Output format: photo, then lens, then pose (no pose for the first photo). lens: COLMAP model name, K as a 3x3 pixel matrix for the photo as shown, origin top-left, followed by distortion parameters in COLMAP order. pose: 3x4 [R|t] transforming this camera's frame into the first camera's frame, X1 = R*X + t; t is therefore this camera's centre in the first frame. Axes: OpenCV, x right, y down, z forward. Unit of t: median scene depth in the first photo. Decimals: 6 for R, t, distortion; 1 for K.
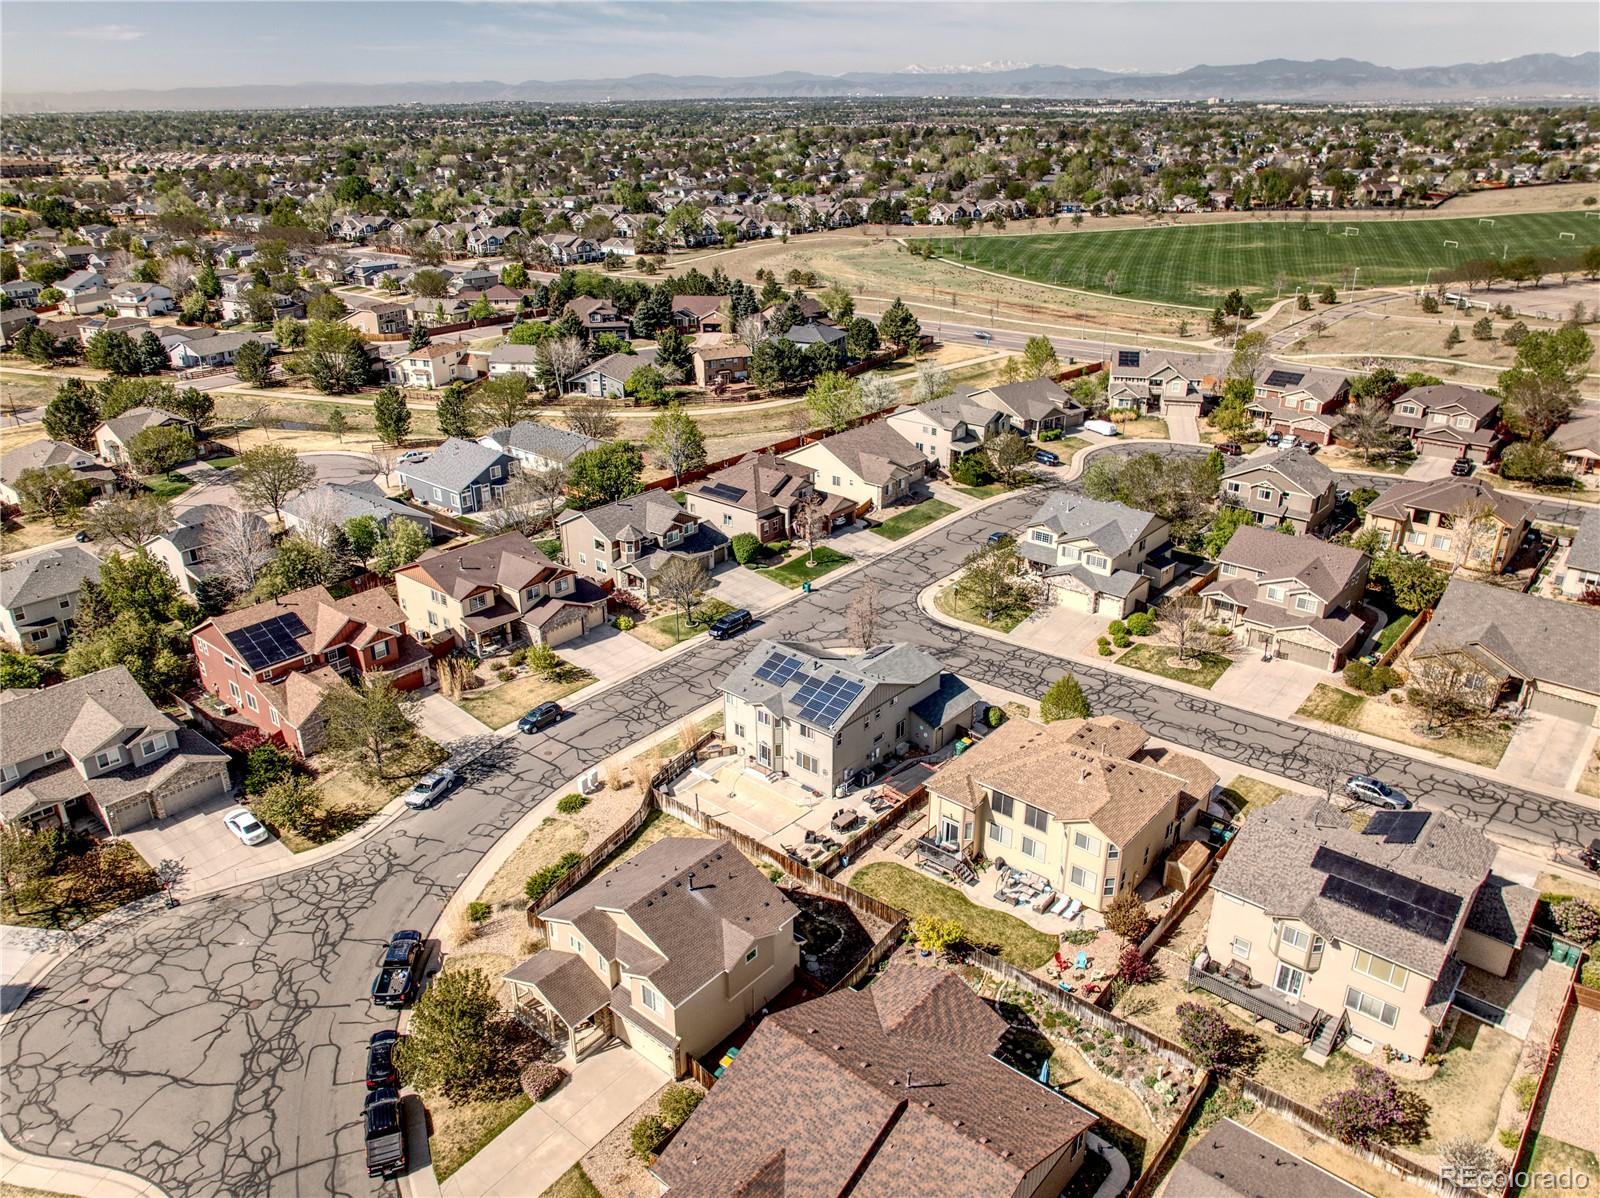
lens RADIAL K [[1128.3, 0, 800.0], [0, 1128.3, 599.0], [0, 0, 1]] dist [-0.000352, -0.003728]
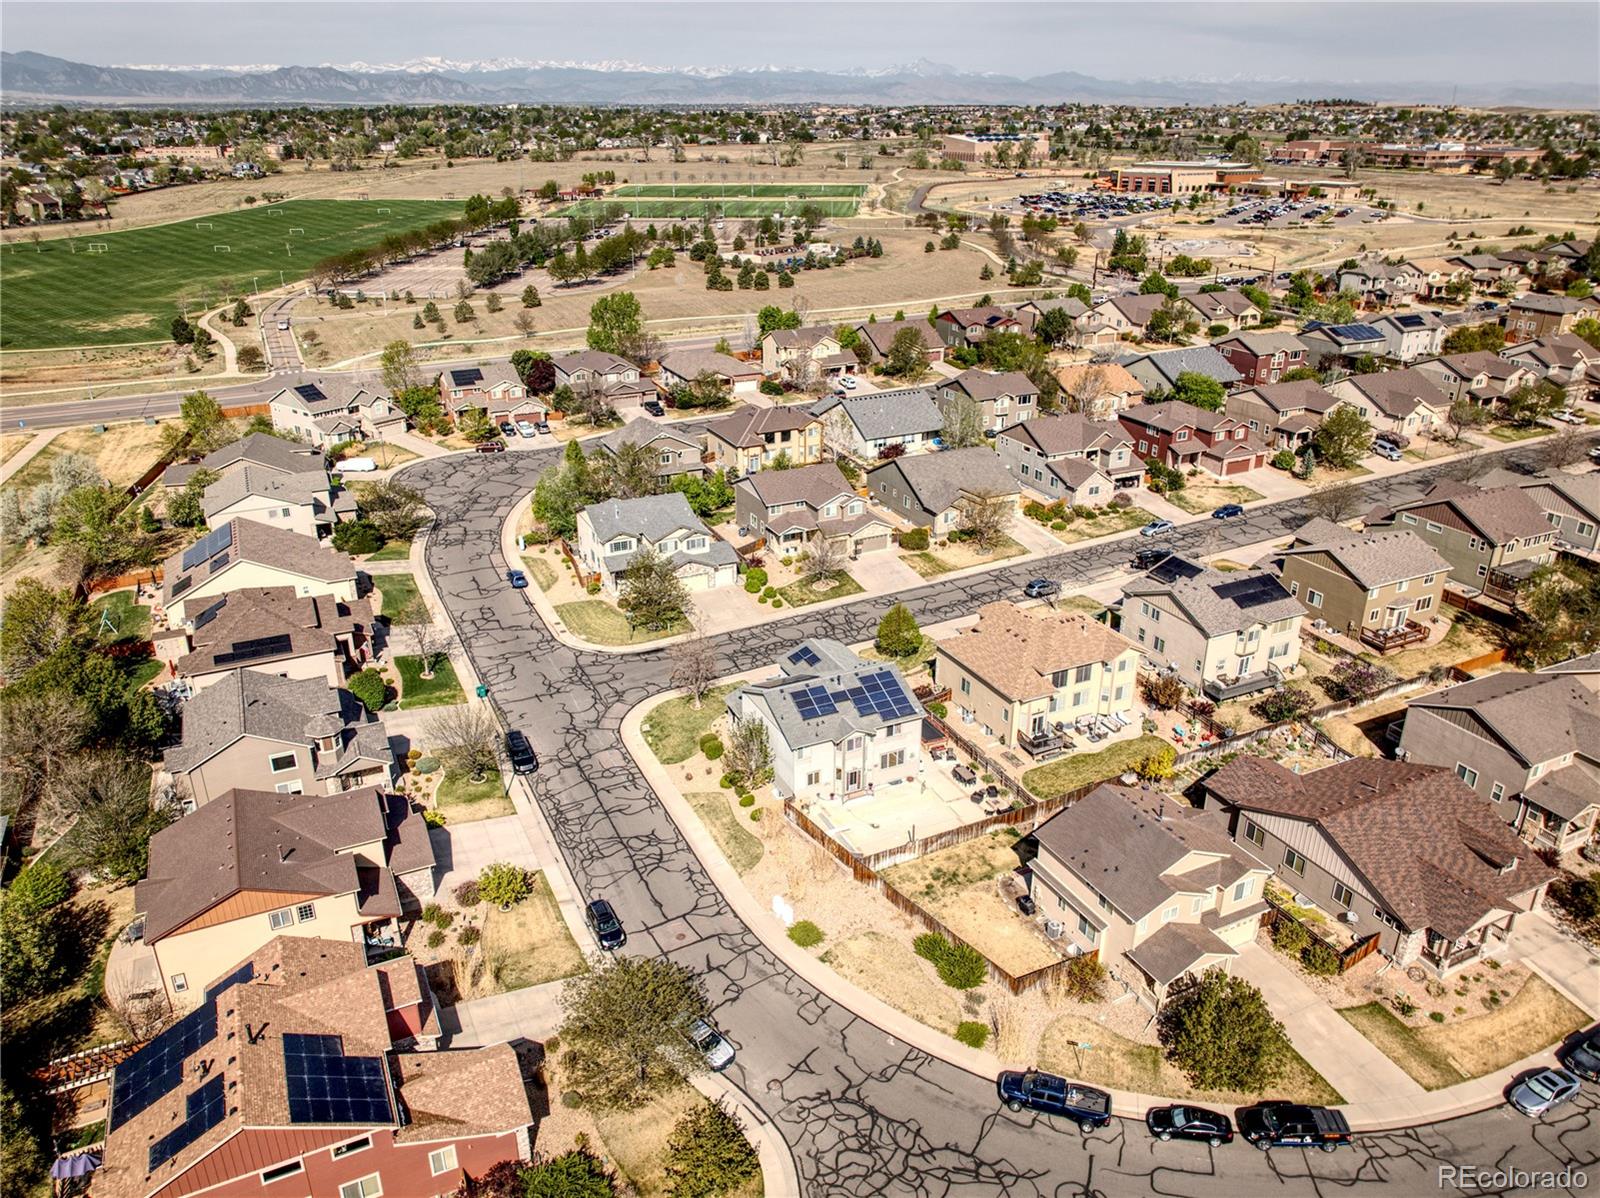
lens RADIAL K [[1128.3, 0, 800.0], [0, 1128.3, 599.0], [0, 0, 1]] dist [-0.000352, -0.003728]
pose [[0.402155, -0.361128, 0.841343, -0.639254], [0.364438, 0.906130, 0.214739, -0.183509], [-0.839915, 0.220259, 0.496013, 0.391095]]
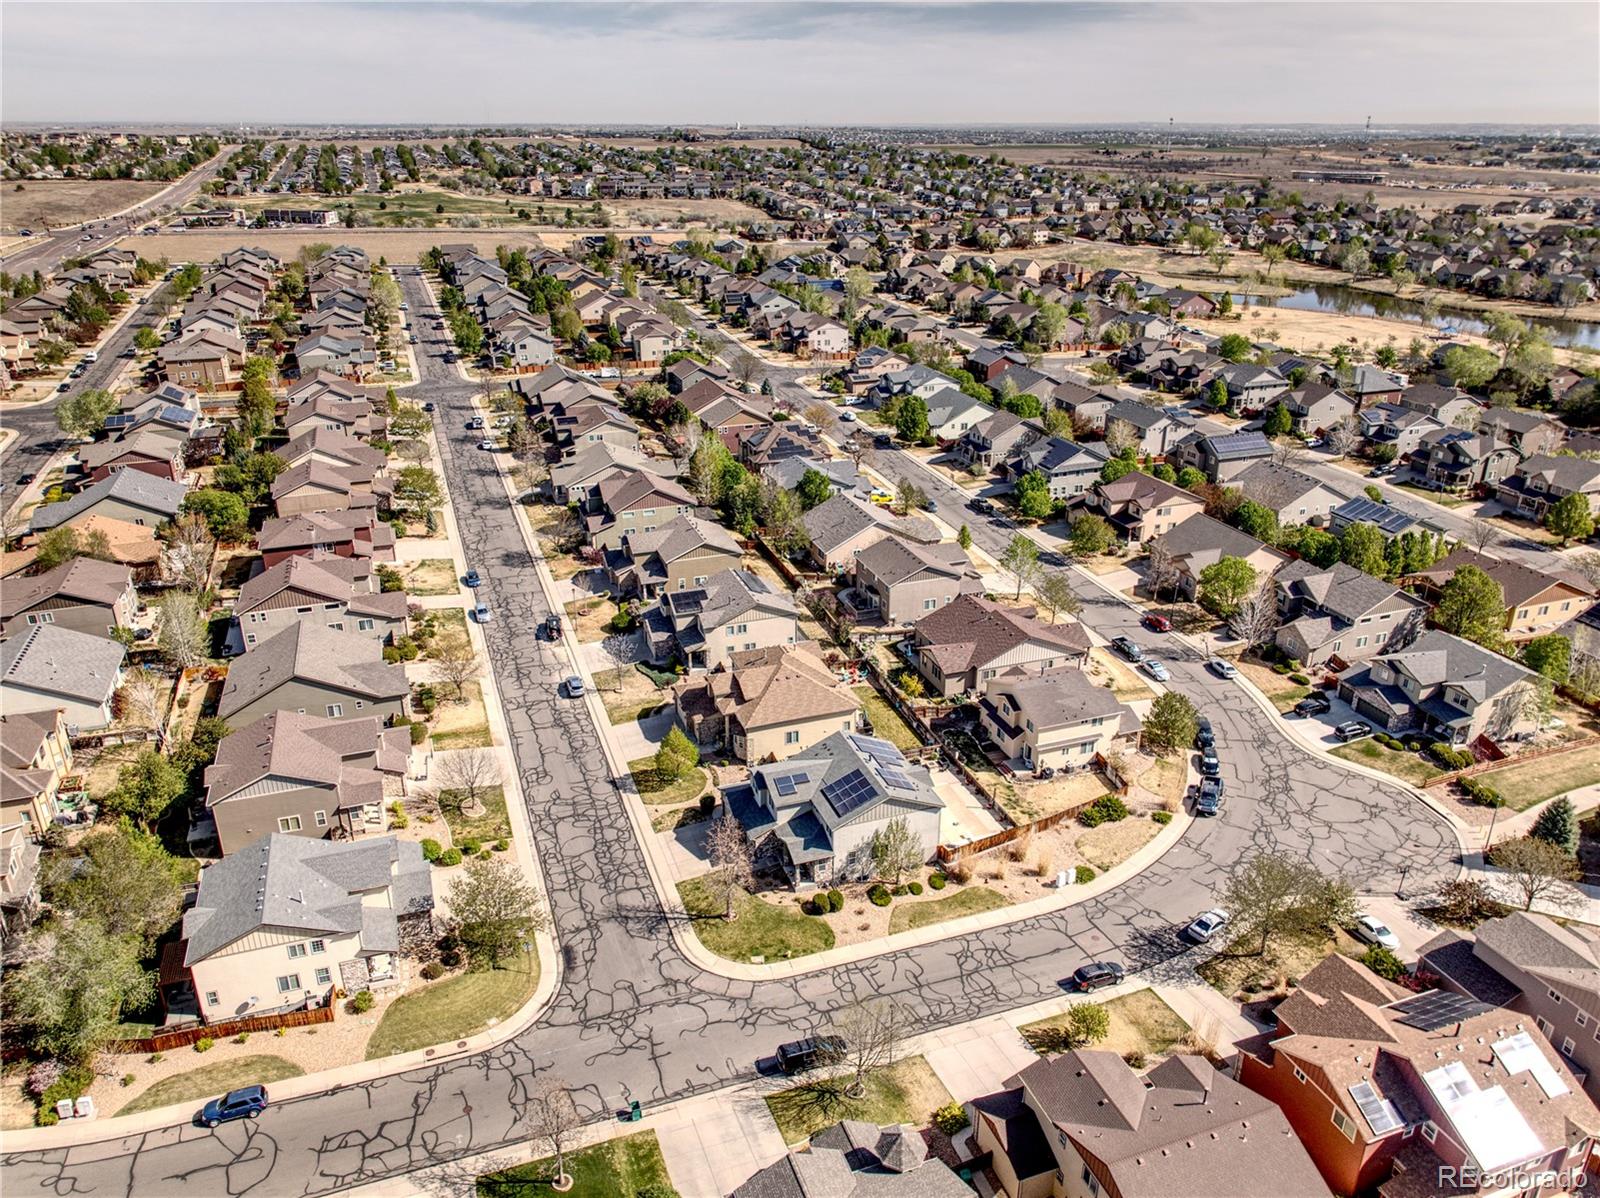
lens RADIAL K [[1128.3, 0, 800.0], [0, 1128.3, 599.0], [0, 0, 1]] dist [-0.000352, -0.003728]
pose [[-0.869176, -0.186615, 0.457940, -0.324943], [0.200512, 0.713513, 0.671337, -0.644947], [-0.452027, 0.675332, -0.582750, 1.222099]]
